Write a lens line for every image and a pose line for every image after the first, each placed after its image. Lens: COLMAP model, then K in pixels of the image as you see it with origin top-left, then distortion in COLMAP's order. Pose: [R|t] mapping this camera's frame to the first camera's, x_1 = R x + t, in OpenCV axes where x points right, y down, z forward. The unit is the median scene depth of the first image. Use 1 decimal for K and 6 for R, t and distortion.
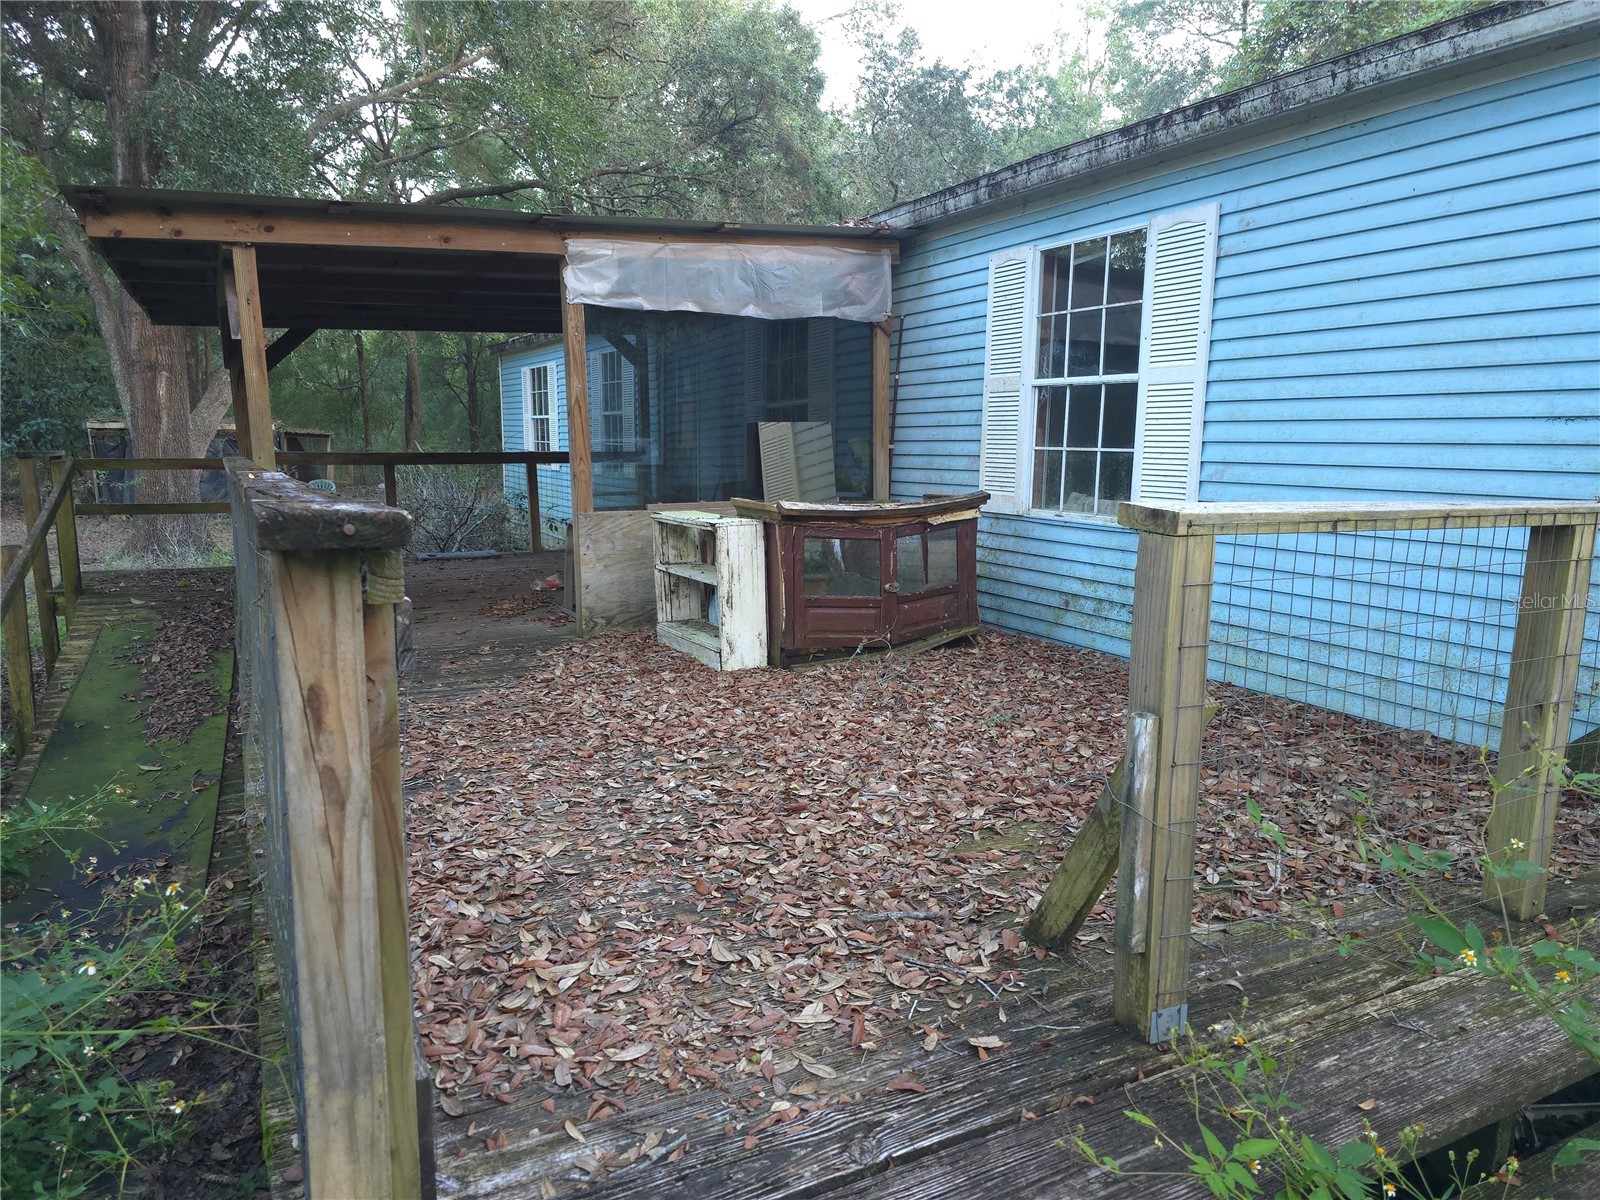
lens RADIAL K [[1086.5, 0, 800.0], [0, 1086.5, 600.0], [0, 0, 1]] dist [0.004926, 0.000386]
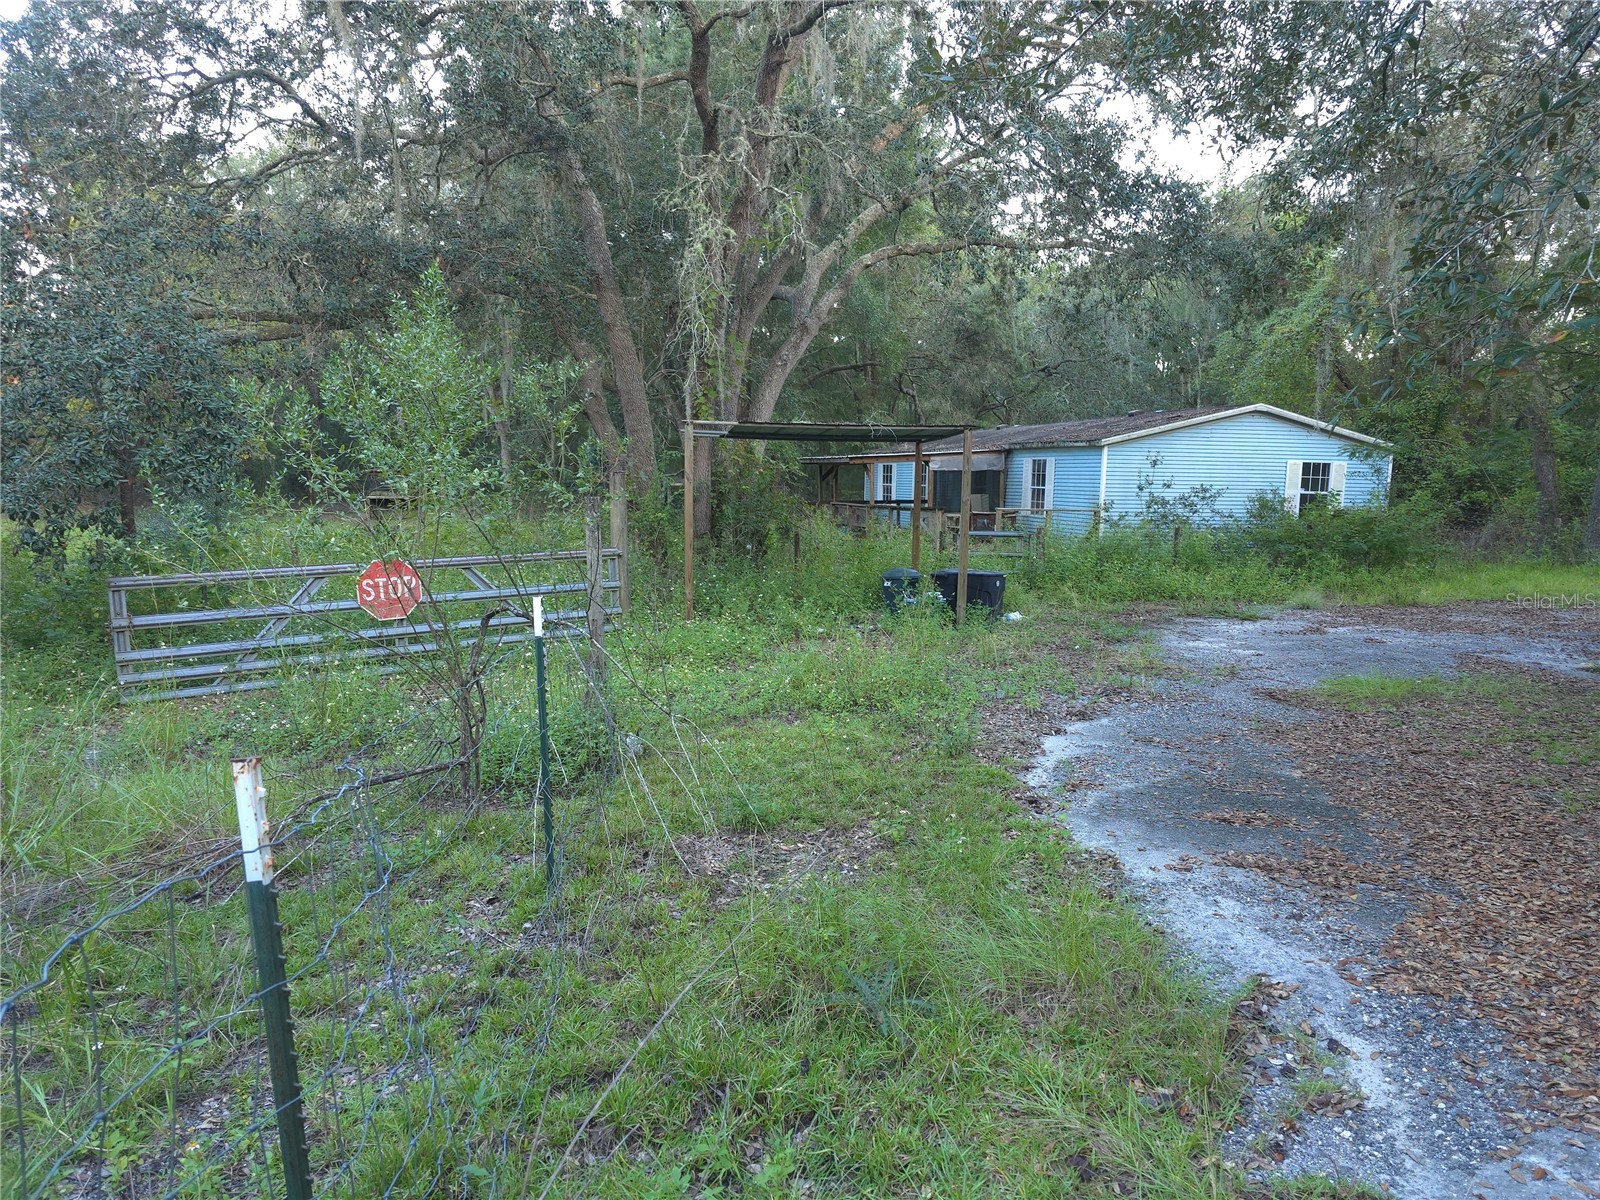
lens RADIAL K [[1086.5, 0, 800.0], [0, 1086.5, 600.0], [0, 0, 1]] dist [0.004926, 0.000386]
pose [[0.979154, 0.022083, -0.201915, 0.195576], [-0.029639, 0.998966, -0.034476, 0.492754], [0.200945, 0.039742, 0.978796, -3.847145]]
